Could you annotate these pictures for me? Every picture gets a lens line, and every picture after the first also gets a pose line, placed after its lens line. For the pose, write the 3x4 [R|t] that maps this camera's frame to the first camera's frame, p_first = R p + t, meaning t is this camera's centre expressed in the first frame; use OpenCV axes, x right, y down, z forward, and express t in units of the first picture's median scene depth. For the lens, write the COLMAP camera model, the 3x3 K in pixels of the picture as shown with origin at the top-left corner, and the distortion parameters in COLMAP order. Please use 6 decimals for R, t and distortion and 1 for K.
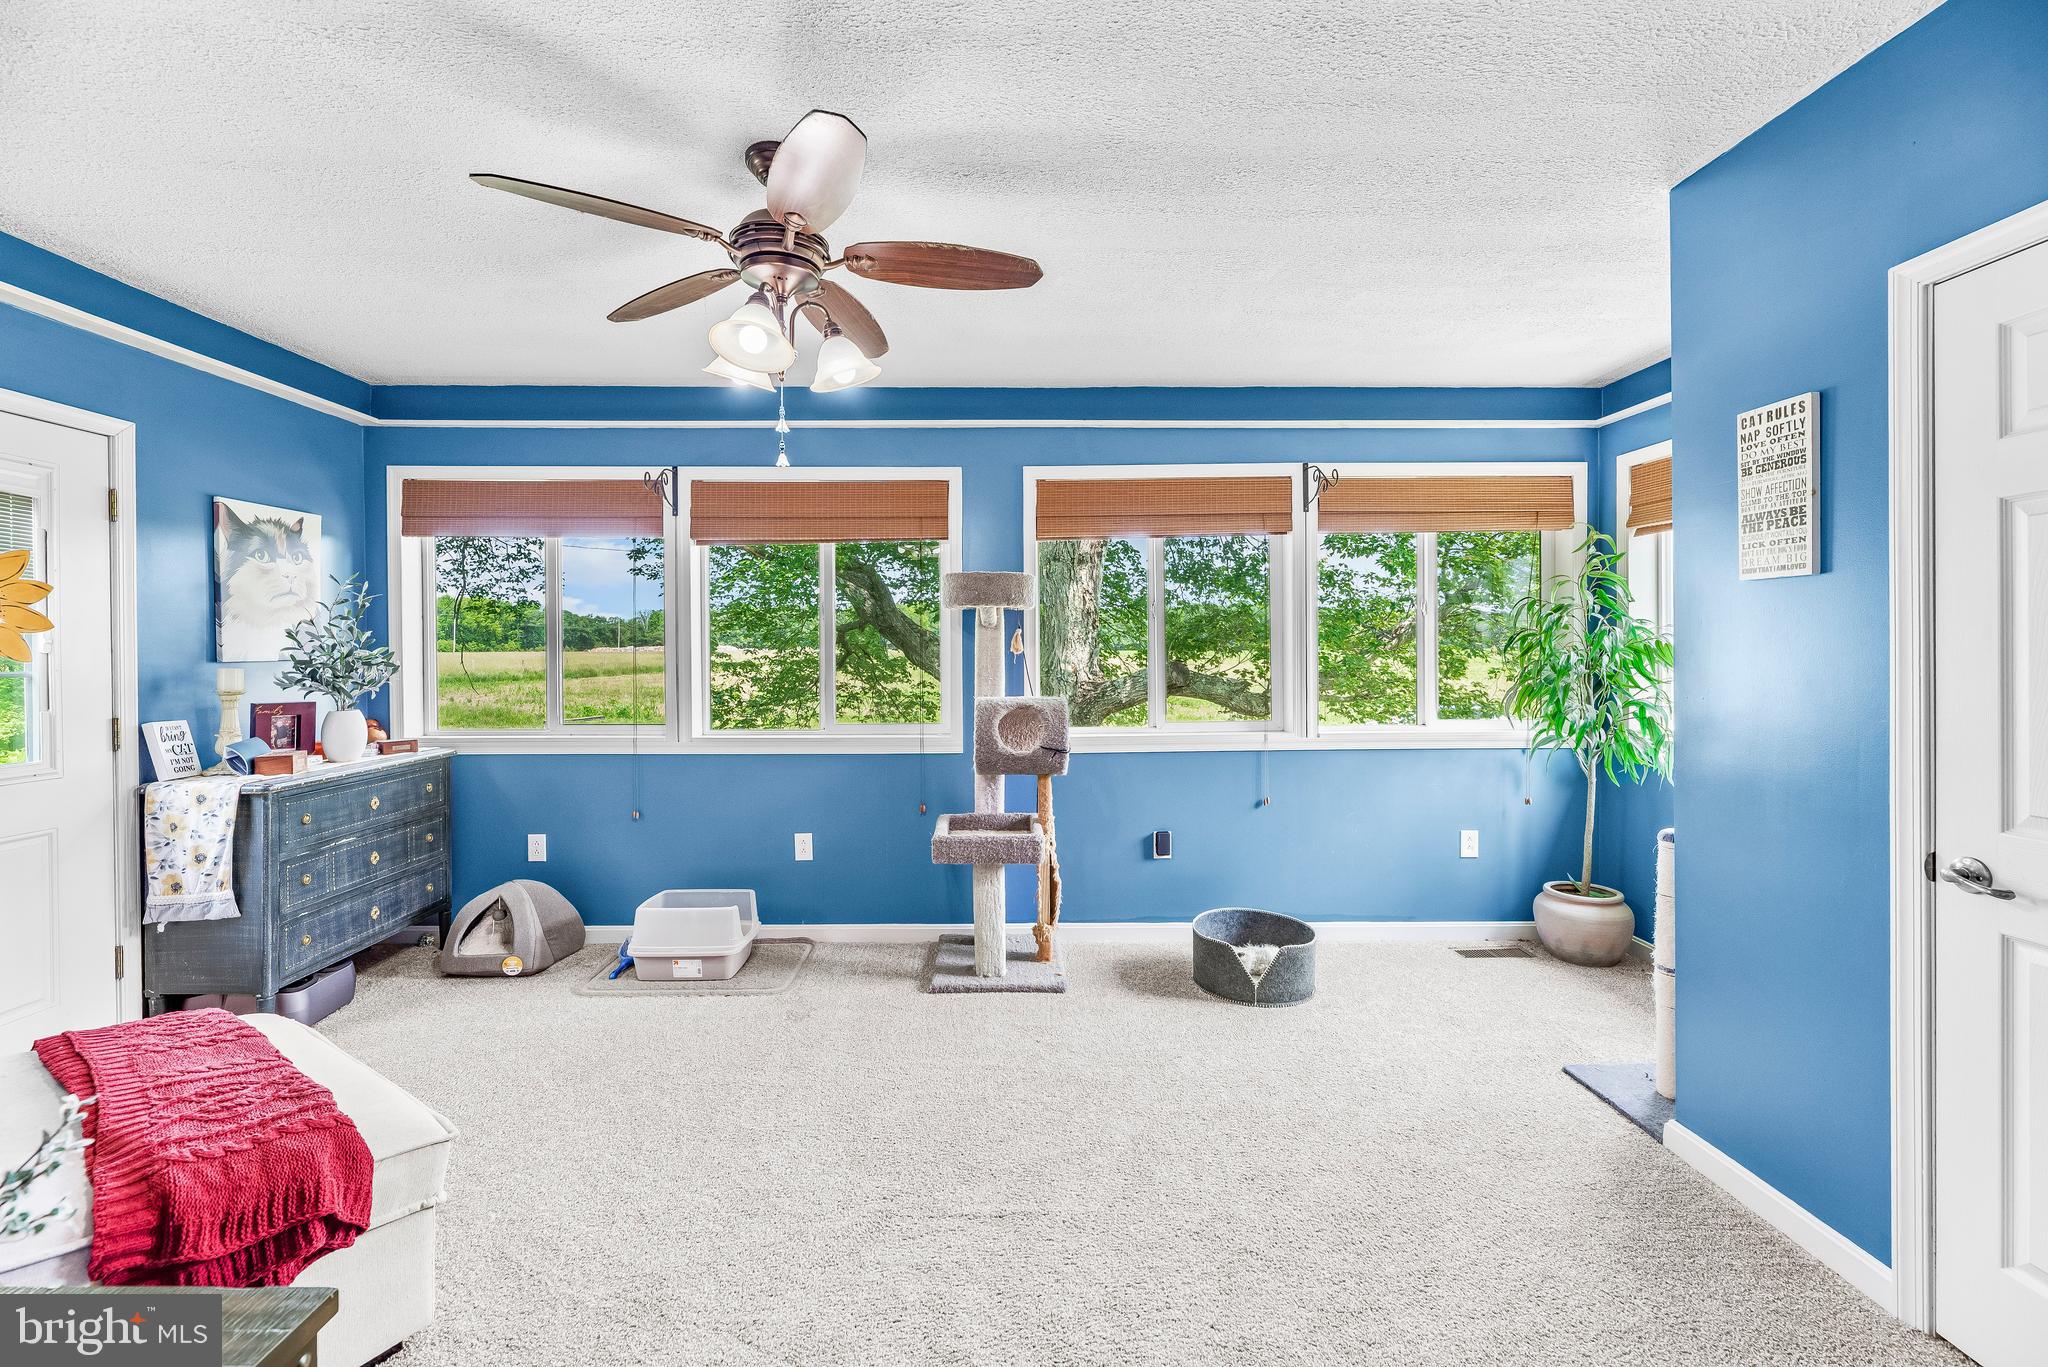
lens RADIAL K [[842.1, 0, 1005.4], [0, 842.1, 655.0], [0, 0, 1]] dist [0.000917, 0.000372]
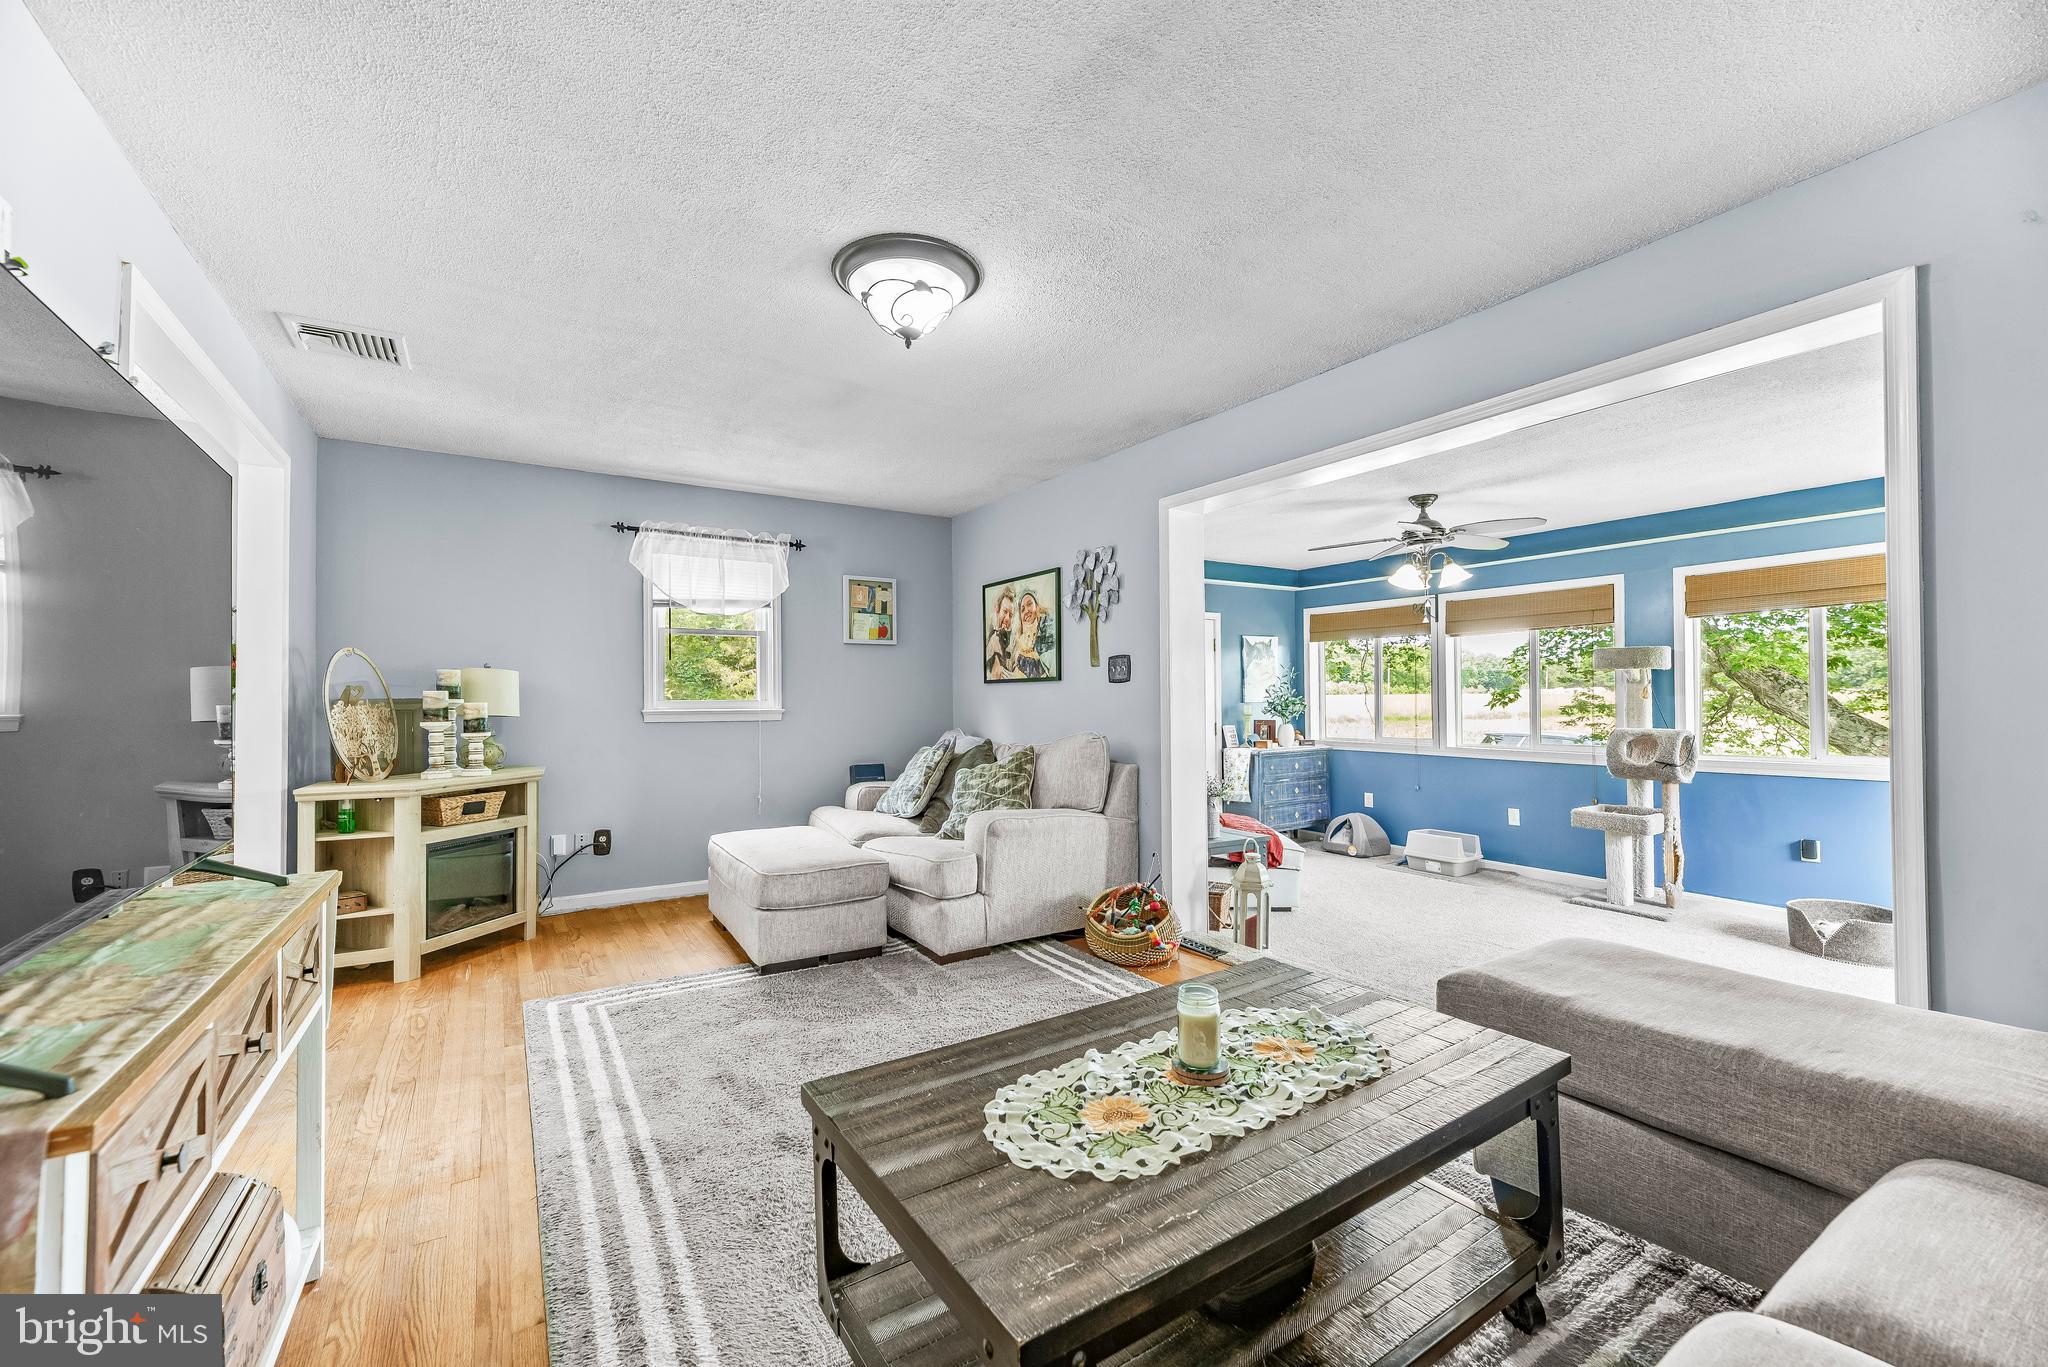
lens RADIAL K [[842.1, 0, 1029.5], [0, 842.1, 690.1], [0, 0, 1]] dist [0.000917, 0.000372]
pose [[0.552673, -0.006925, -0.833370, 0.677435], [-0.000145, 0.999965, -0.008405, -0.006255], [0.833398, 0.004766, 0.552652, -0.774813]]
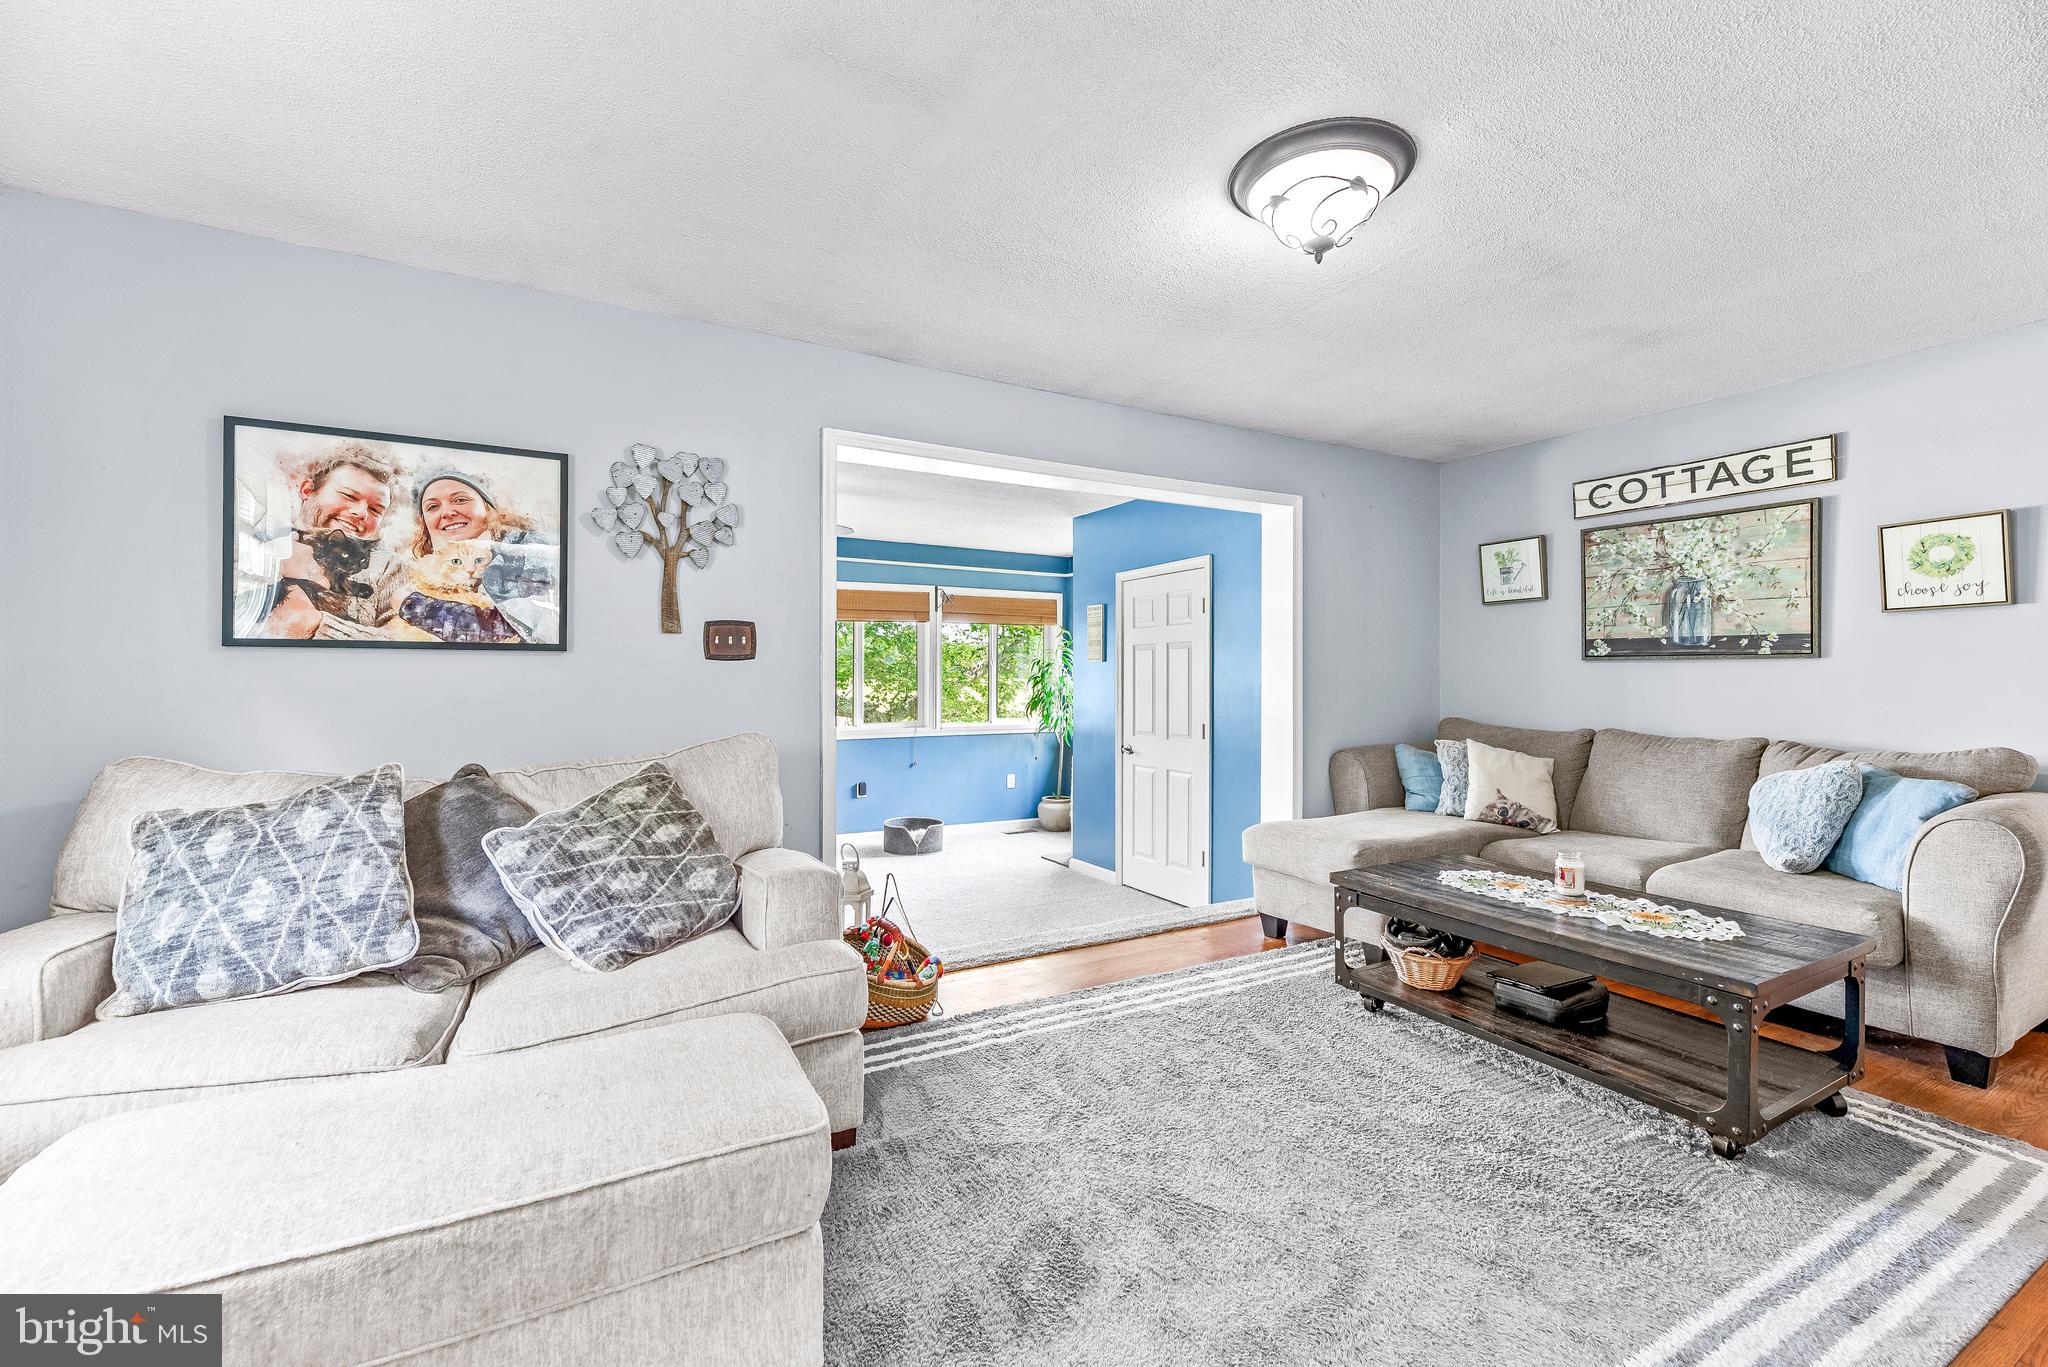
lens RADIAL K [[842.1, 0, 1027.4], [0, 842.1, 676.6], [0, 0, 1]] dist [0.000917, 0.000372]
pose [[0.875676, 0.010232, 0.482791, -0.435816], [-0.005858, 0.999927, -0.010567, -0.003337], [-0.482864, 0.006425, 0.875672, -0.878537]]
